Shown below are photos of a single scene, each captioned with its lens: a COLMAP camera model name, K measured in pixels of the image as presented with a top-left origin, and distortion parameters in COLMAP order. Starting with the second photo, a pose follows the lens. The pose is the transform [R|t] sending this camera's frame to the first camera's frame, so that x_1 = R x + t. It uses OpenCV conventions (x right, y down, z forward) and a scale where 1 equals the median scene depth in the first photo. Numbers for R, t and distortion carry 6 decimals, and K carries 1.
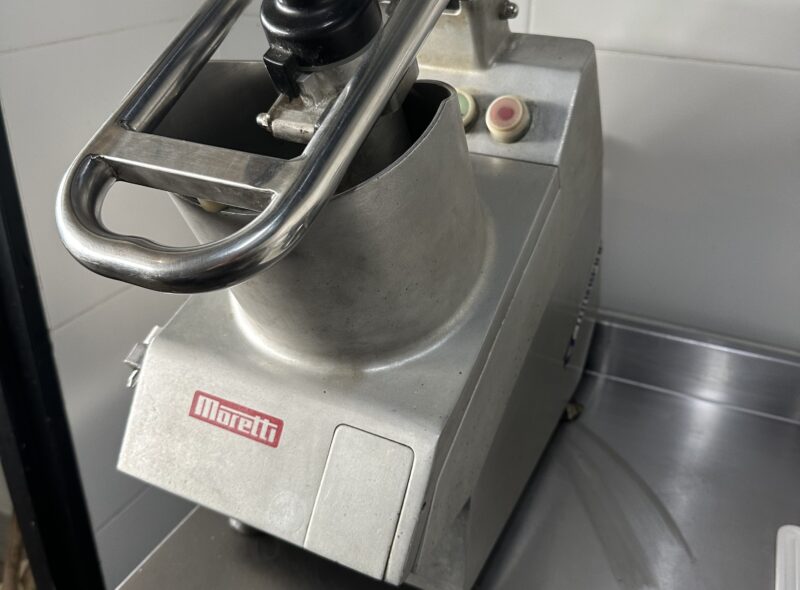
lens RADIAL K [[671.2, 0, 420.2], [0, 671.2, 272.1], [0, 0, 1]] dist [0.102184, -0.191701]
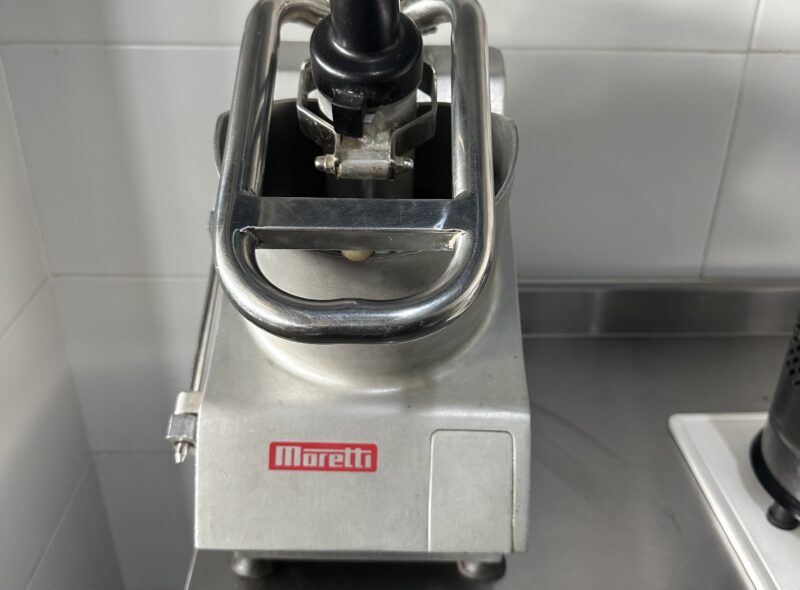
lens RADIAL K [[671.2, 0, 420.2], [0, 671.2, 272.1], [0, 0, 1]] dist [0.102184, -0.191701]
pose [[0.916249, -0.208972, 0.341789, -0.435652], [0.201444, 0.977793, 0.057809, -0.084535], [-0.346279, 0.015884, 0.937997, -0.001461]]
